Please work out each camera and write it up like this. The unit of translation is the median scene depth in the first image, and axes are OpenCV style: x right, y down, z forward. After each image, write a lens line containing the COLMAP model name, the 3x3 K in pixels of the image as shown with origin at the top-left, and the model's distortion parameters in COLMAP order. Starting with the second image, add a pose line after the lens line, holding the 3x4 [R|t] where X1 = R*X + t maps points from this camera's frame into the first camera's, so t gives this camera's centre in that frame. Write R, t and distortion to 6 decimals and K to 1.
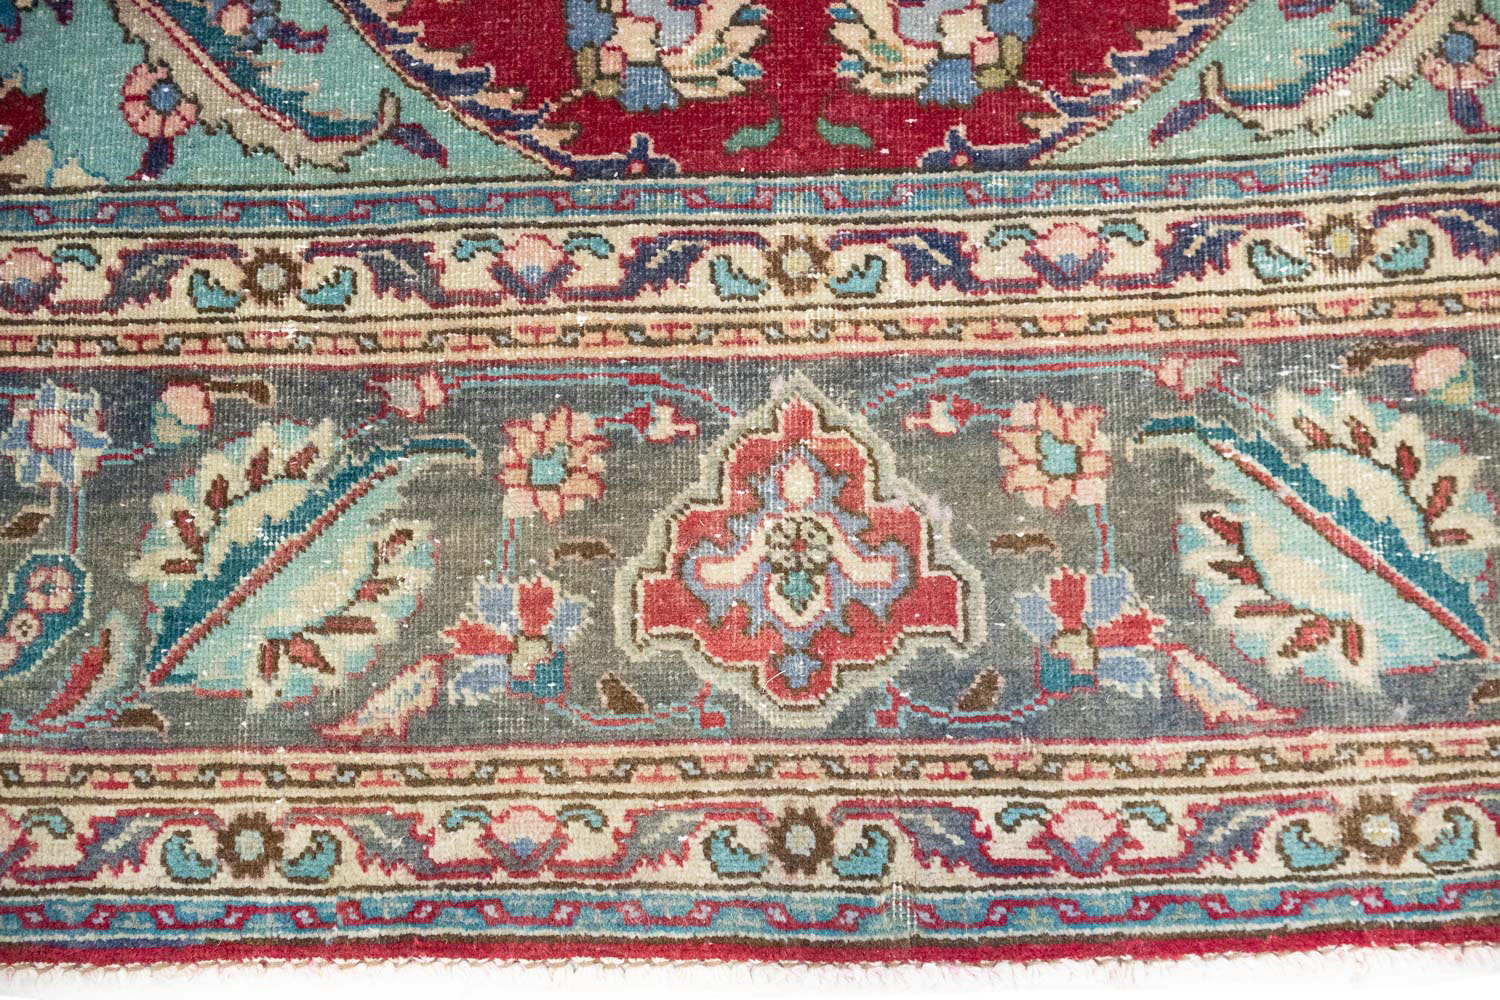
lens RADIAL K [[1252.2, 0, 715.9], [0, 1252.2, 477.9], [0, 0, 1]] dist [0.006457, -0.001227]
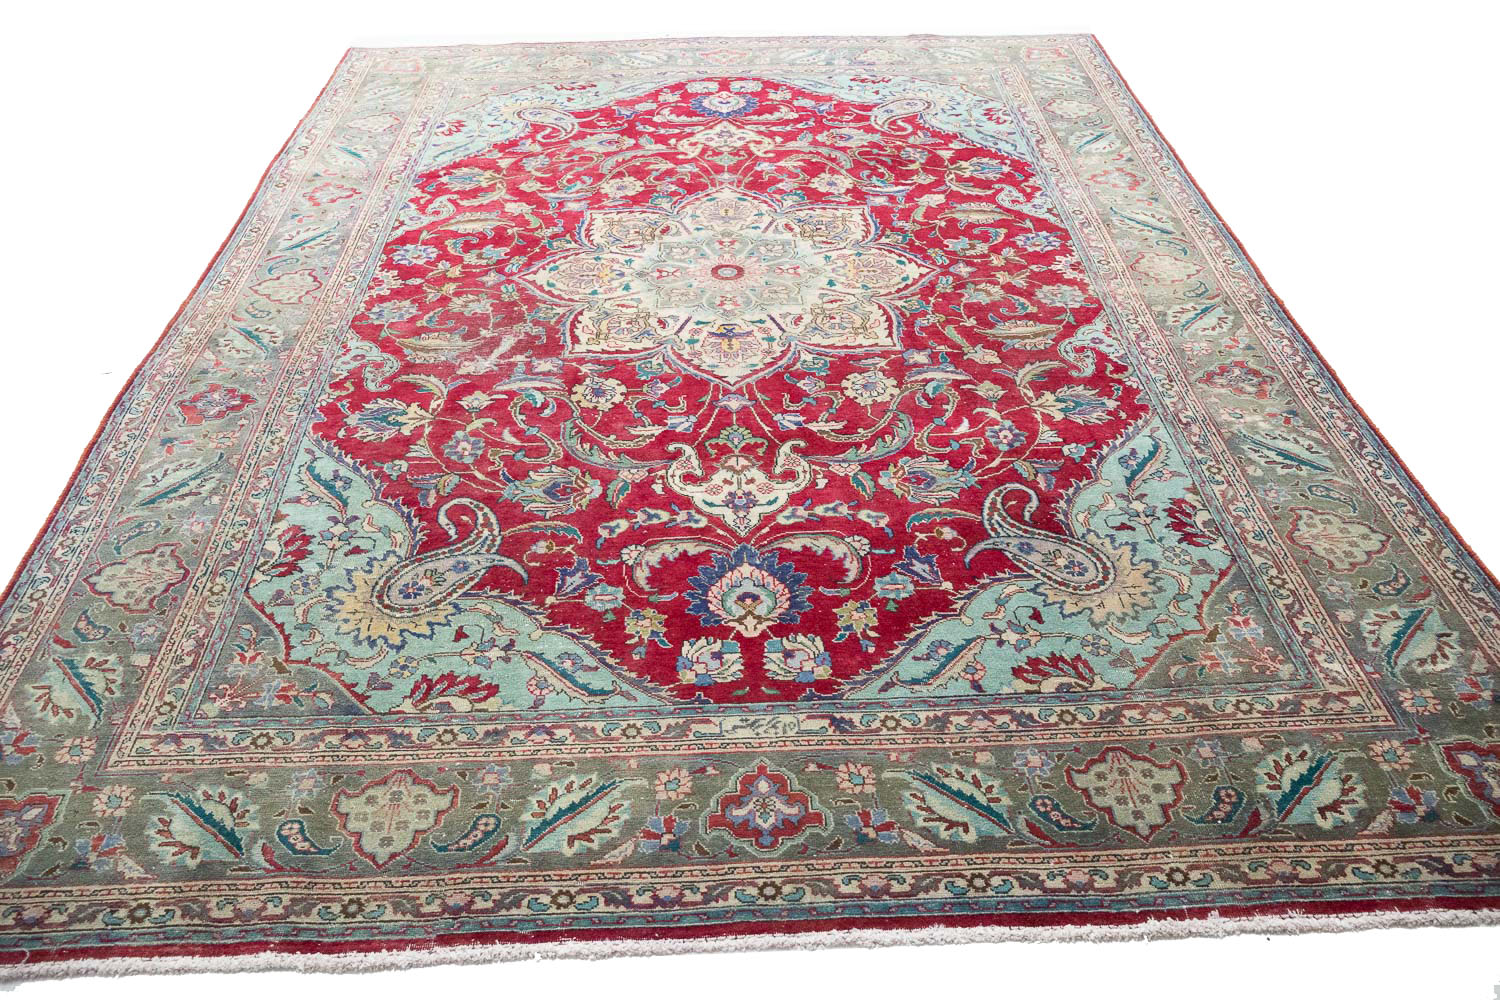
lens RADIAL K [[1252.2, 0, 737.5], [0, 1252.2, 495.1], [0, 0, 1]] dist [0.006457, -0.001227]
pose [[-0.998696, 0.048379, 0.016301, -0.001656], [-0.012014, -0.533054, 0.845996, -6.927768], [0.049618, 0.844697, 0.532940, -0.581384]]
